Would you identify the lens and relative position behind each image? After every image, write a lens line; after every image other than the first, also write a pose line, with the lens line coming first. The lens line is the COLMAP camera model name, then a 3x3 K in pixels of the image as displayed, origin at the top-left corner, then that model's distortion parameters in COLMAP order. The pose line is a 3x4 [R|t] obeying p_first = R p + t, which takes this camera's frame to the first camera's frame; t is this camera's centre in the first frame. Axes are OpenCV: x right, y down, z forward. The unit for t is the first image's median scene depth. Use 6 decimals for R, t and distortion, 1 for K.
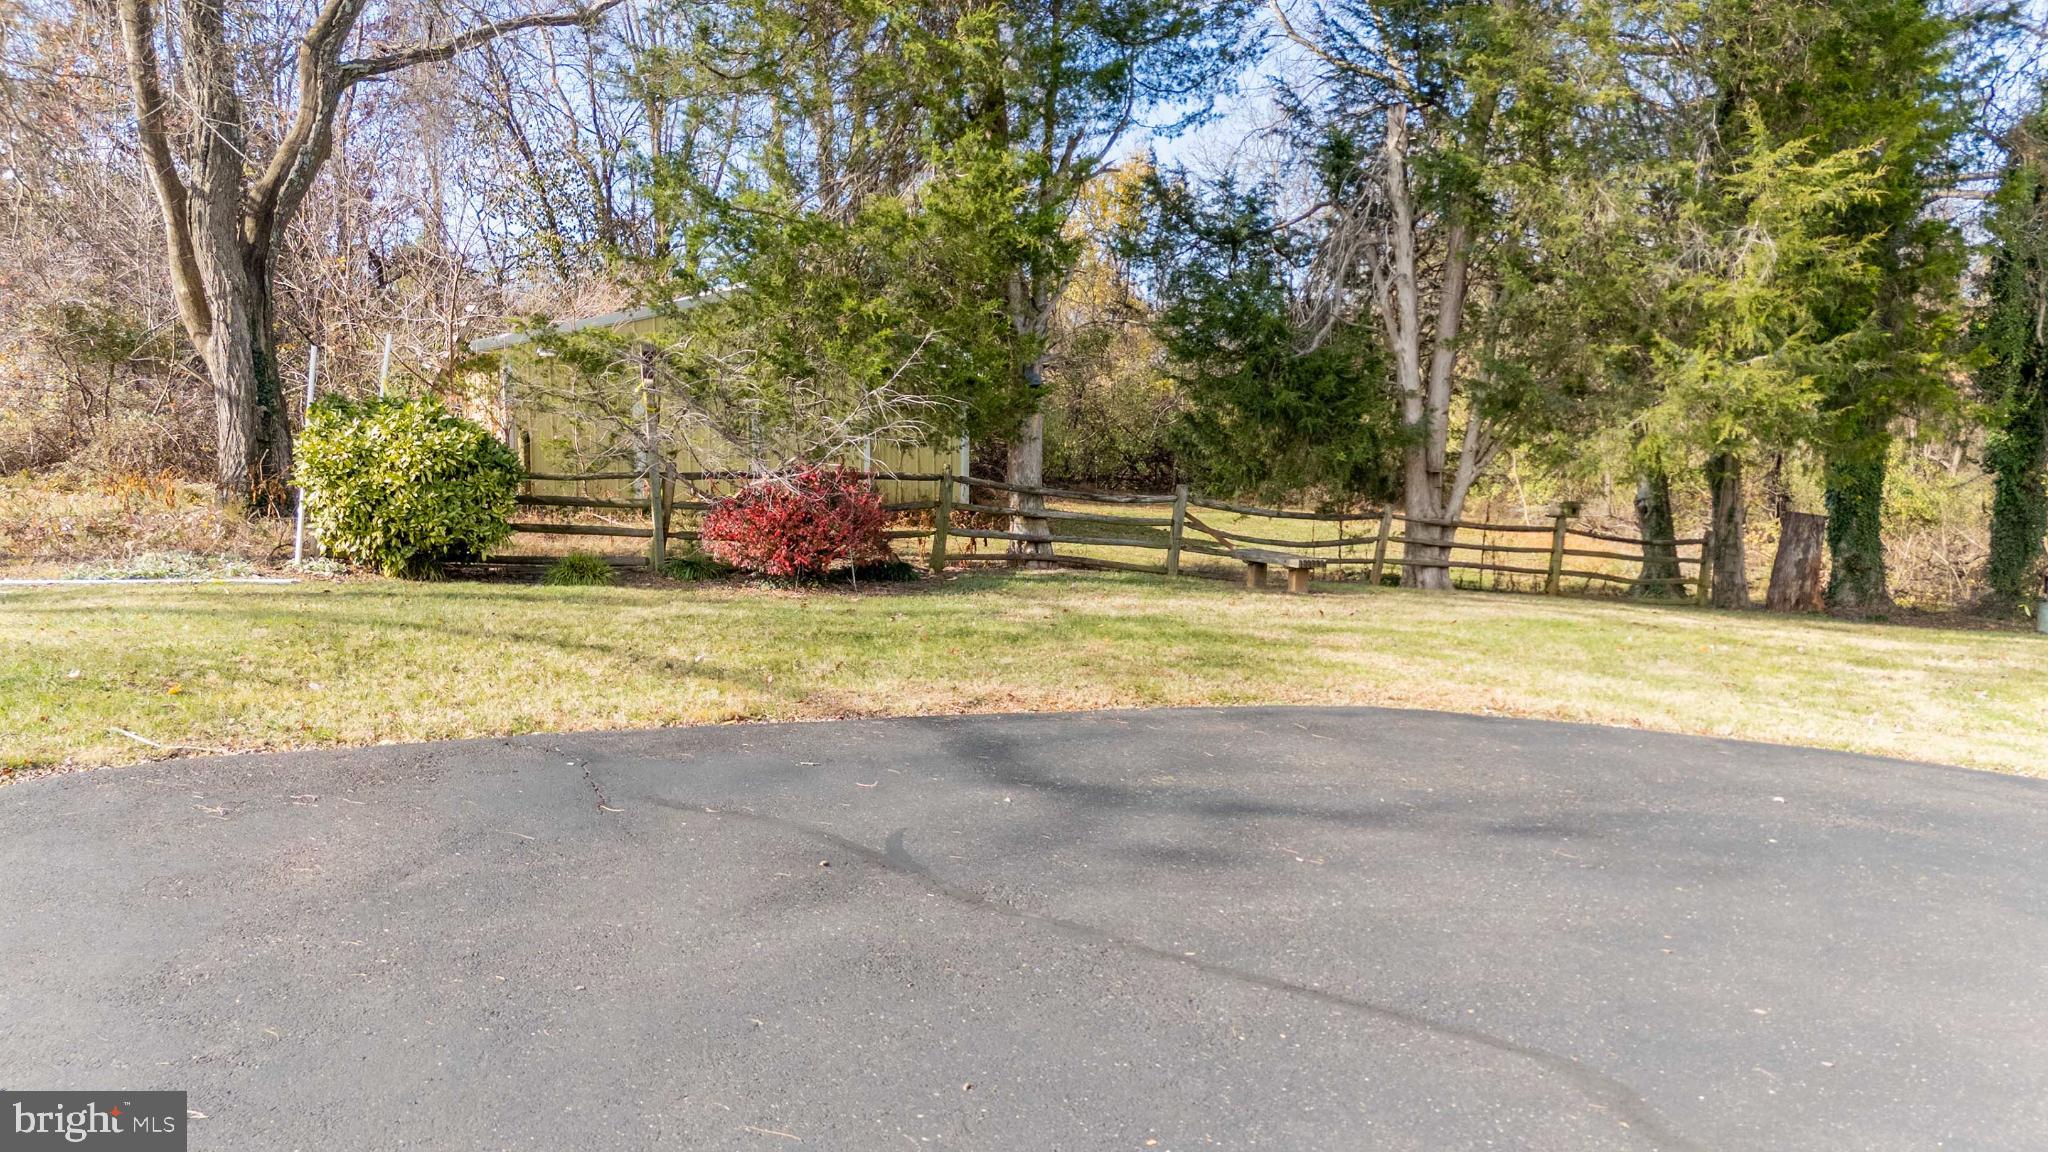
lens RADIAL K [[1506.2, 0, 1031.8], [0, 1506.2, 573.6], [0, 0, 1]] dist [0.113520, -0.061252]
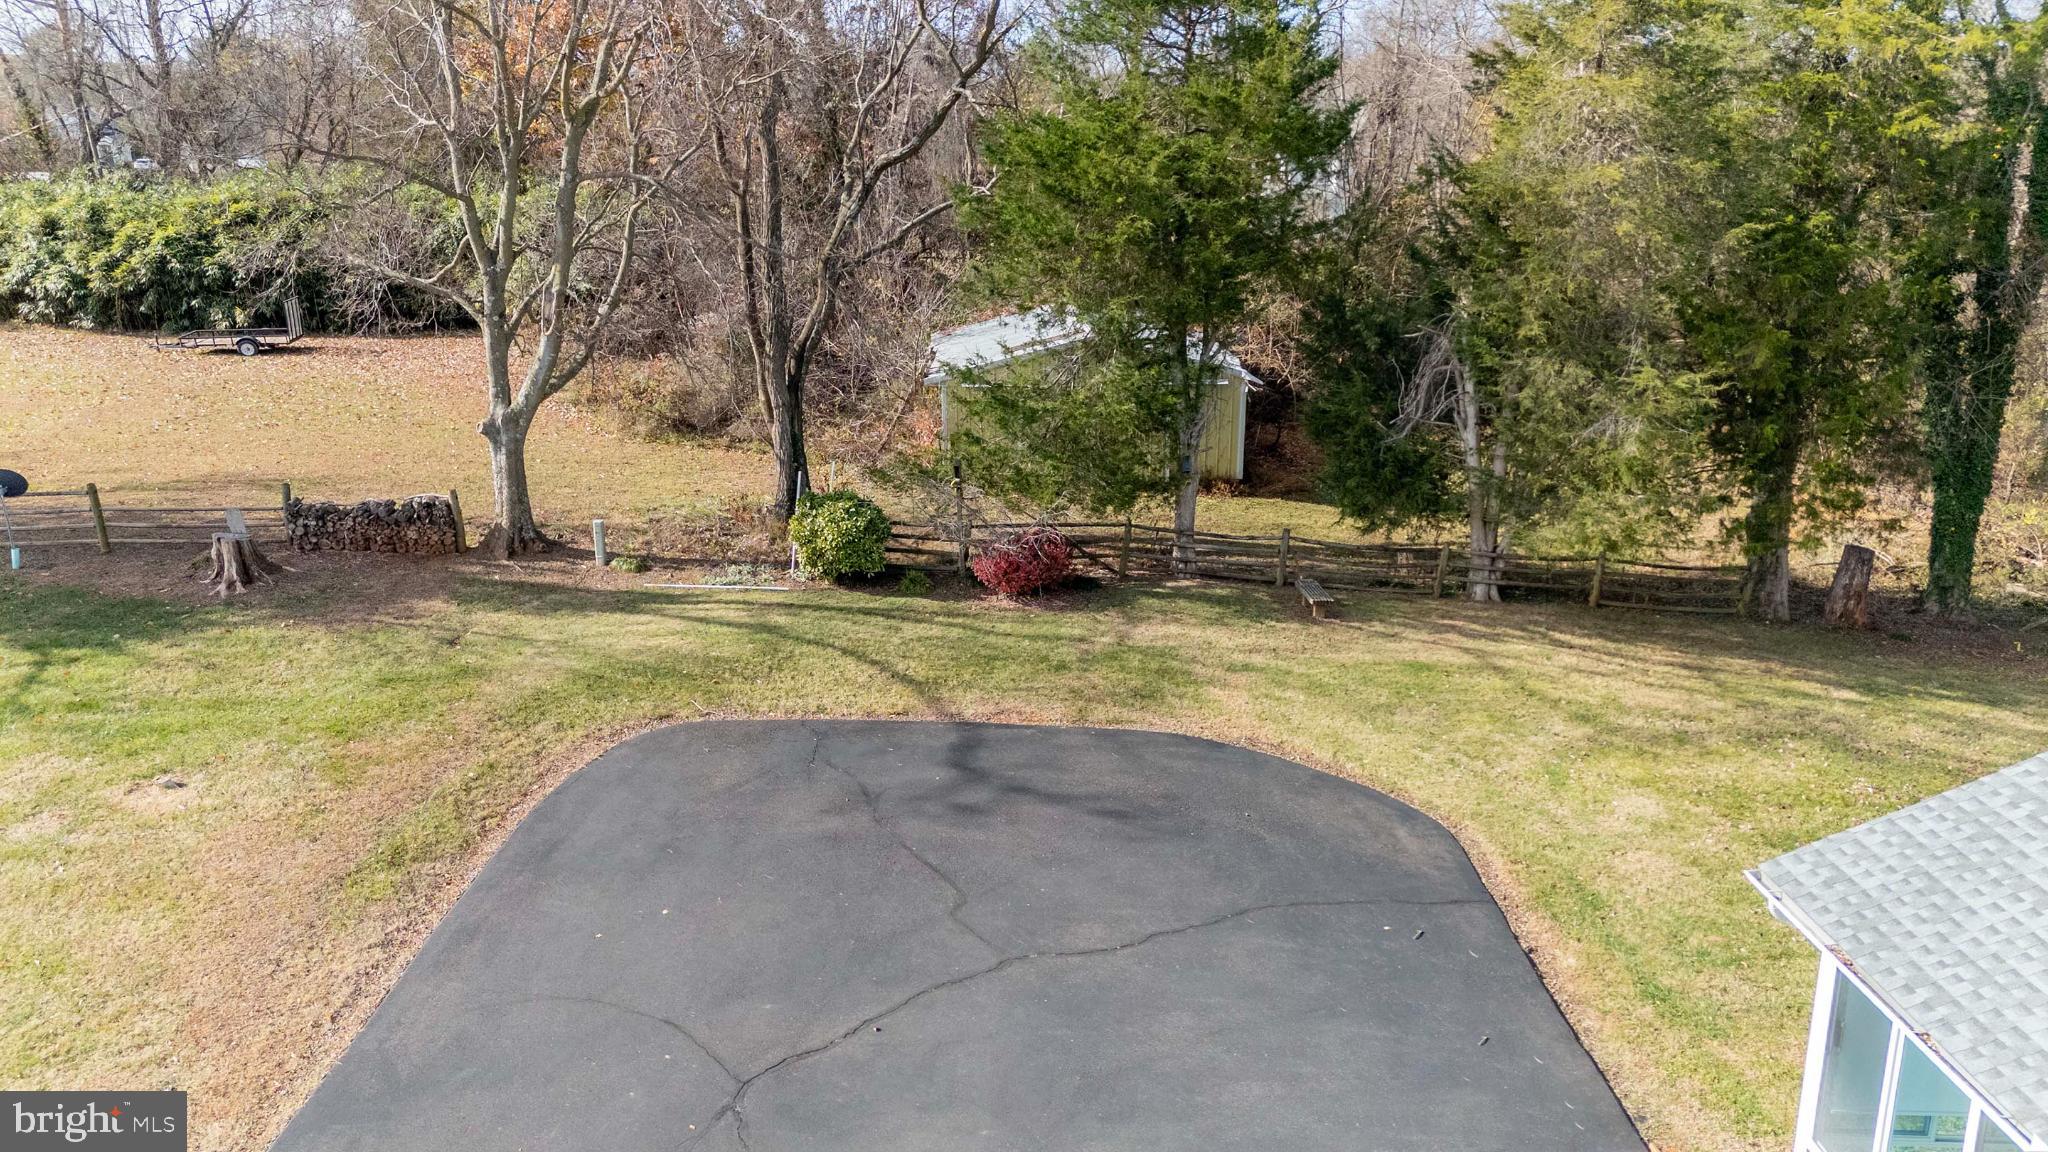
lens RADIAL K [[1506.2, 0, 1031.8], [0, 1506.2, 573.6], [0, 0, 1]] dist [0.113520, -0.061252]
pose [[0.922113, 0.095993, -0.374824, 0.510789], [-0.034163, 0.985151, 0.168255, -0.308238], [0.385410, -0.142345, 0.911700, -0.647806]]
